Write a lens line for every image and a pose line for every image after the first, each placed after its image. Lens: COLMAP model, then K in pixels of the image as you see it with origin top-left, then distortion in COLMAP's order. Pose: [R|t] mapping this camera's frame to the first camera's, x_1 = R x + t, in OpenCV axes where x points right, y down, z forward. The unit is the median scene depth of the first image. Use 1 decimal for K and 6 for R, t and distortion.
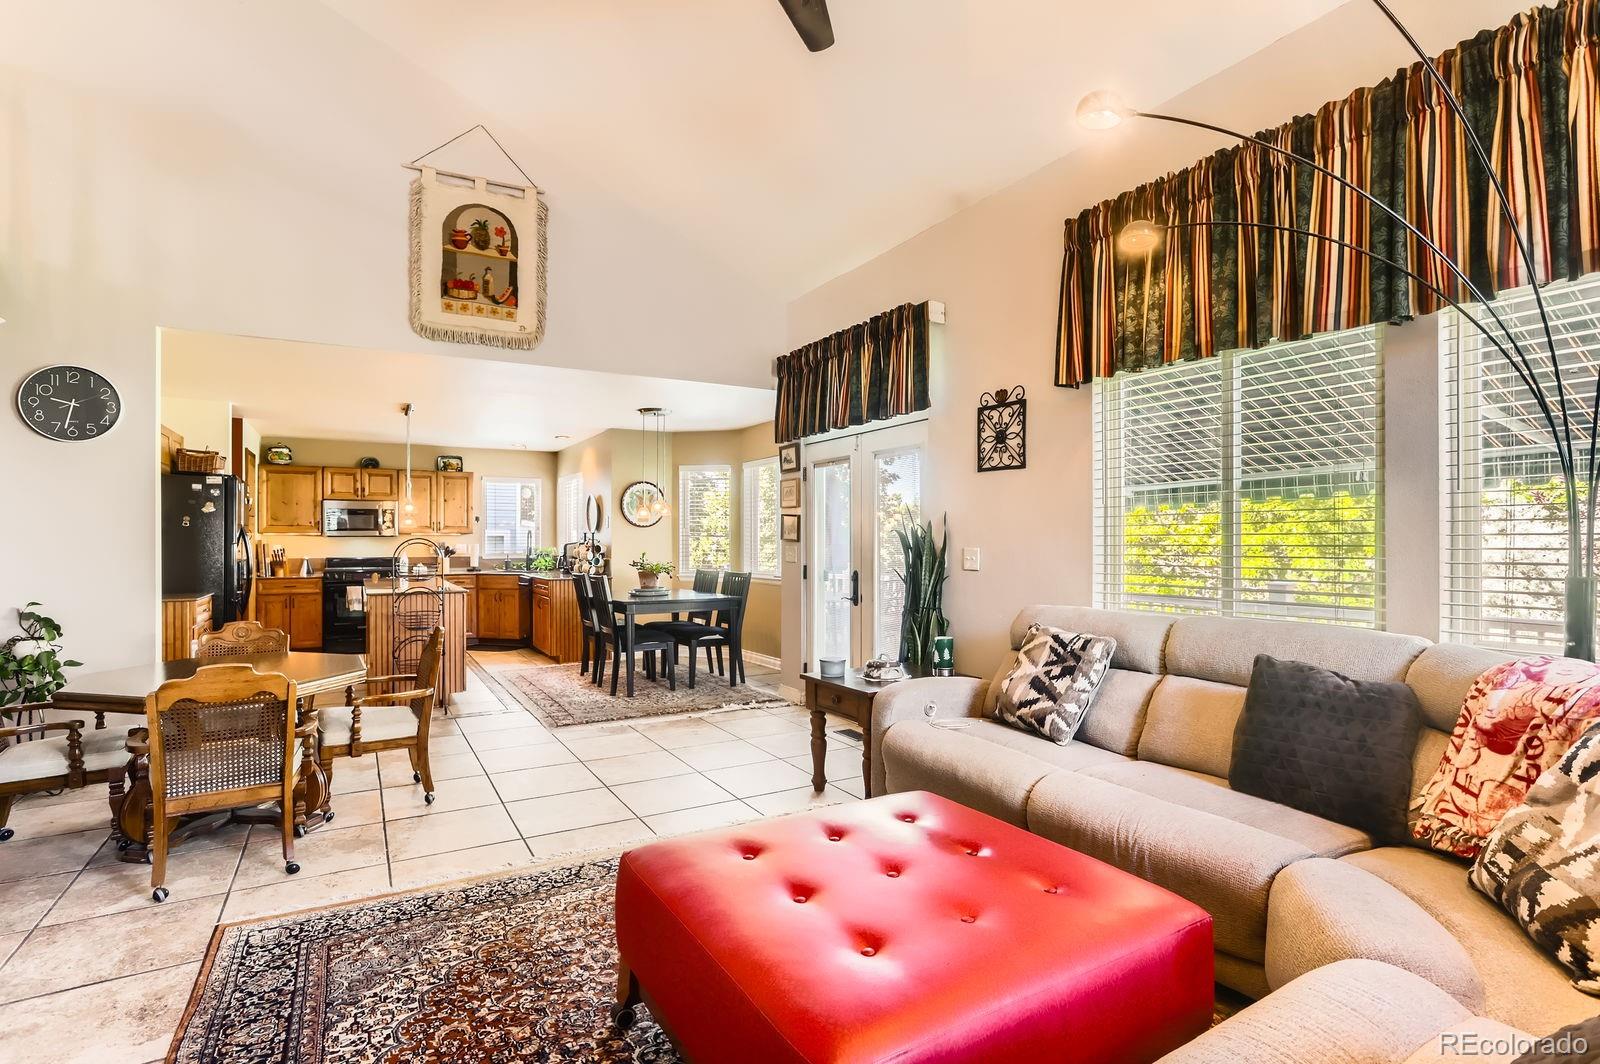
lens RADIAL K [[777.3, 0, 799.6], [0, 777.3, 538.7], [0, 0, 1]] dist [-0.016858, 0.003174]
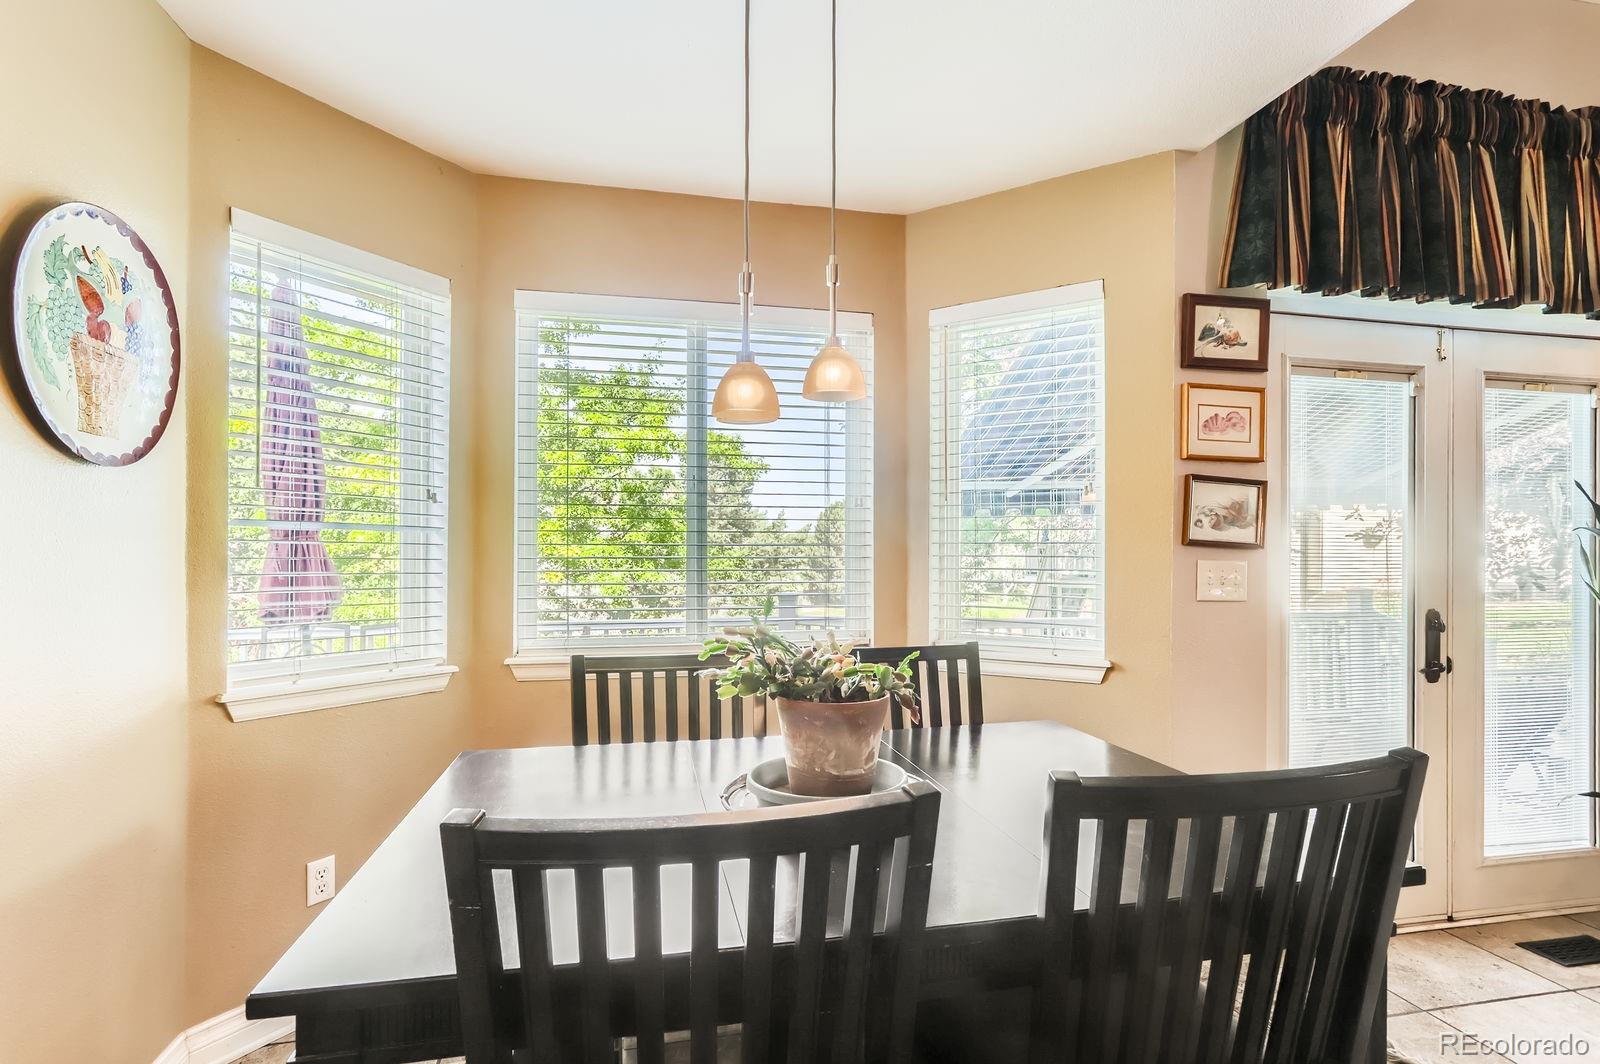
lens RADIAL K [[768.9, 0, 790.4], [0, 768.9, 536.6], [0, 0, 1]] dist [-0.018319, 0.011524]
pose [[0.305824, 0.015412, 0.951963, -0.345988], [-0.007436, 0.999877, -0.013799, 0.003801], [-0.952059, -0.002859, 0.305901, 0.859261]]
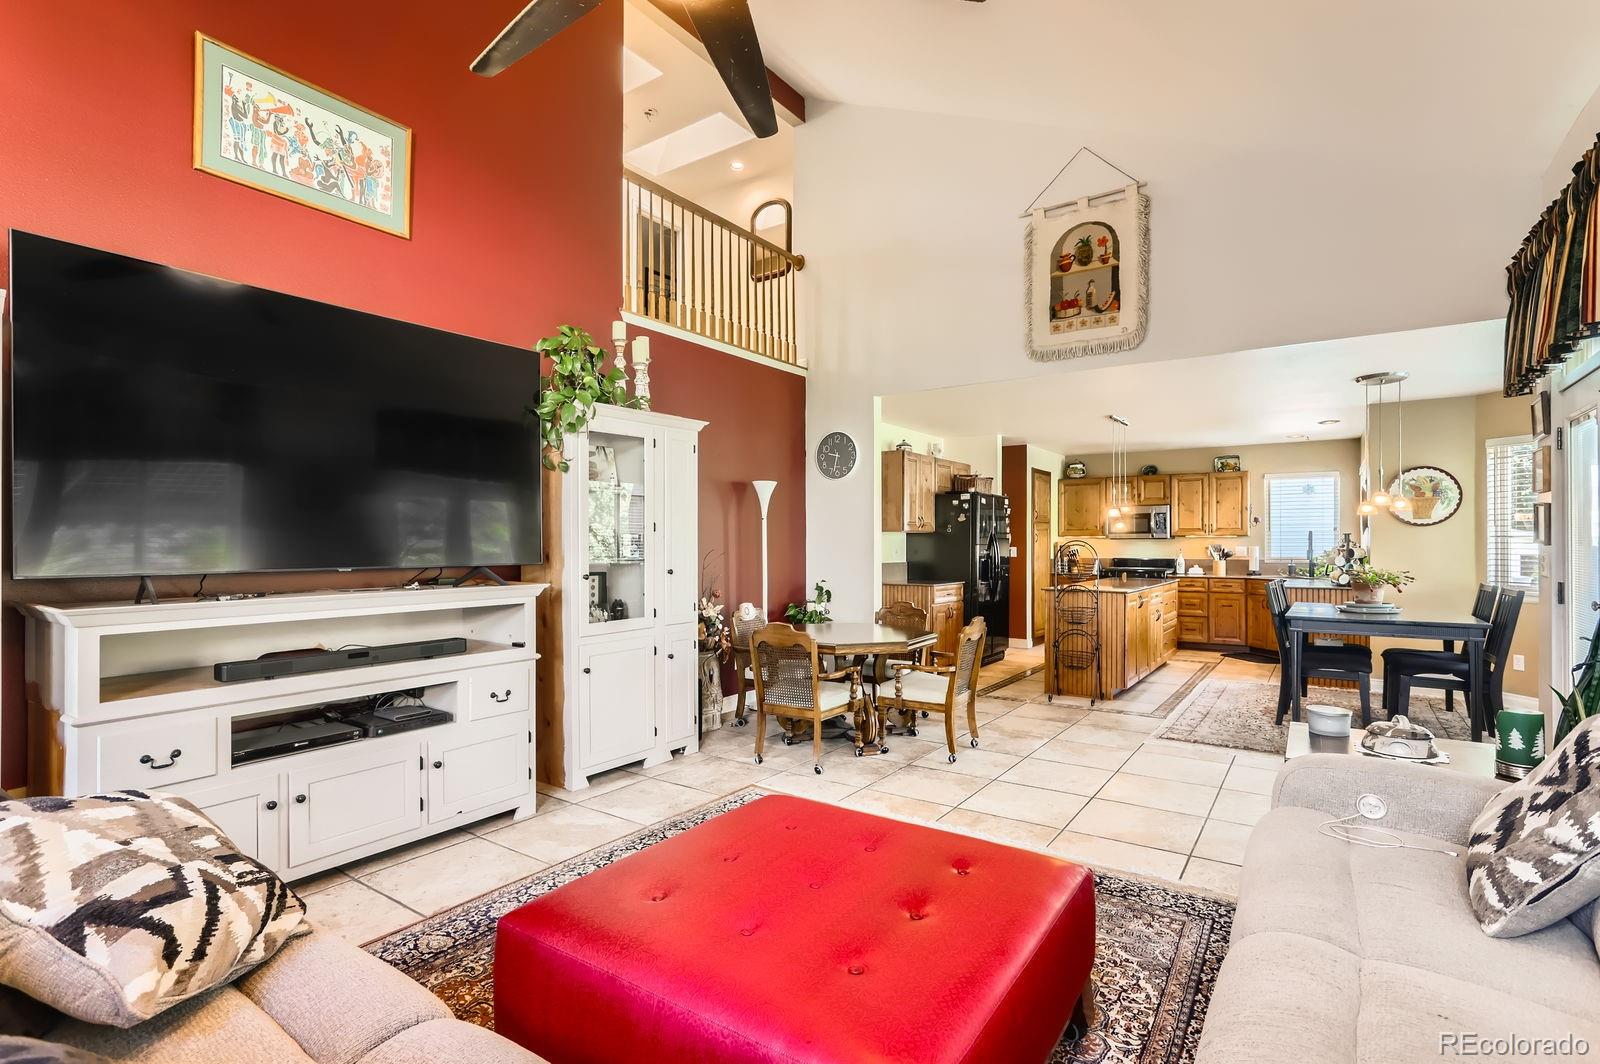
lens RADIAL K [[768.9, 0, 802.1], [0, 768.9, 541.0], [0, 0, 1]] dist [-0.018319, 0.011524]
pose [[0.423920, -0.000048, -0.905700, 0.239586], [0.000203, 1.000000, 0.000043, -0.000030], [0.905700, -0.000202, 0.423920, 0.138560]]
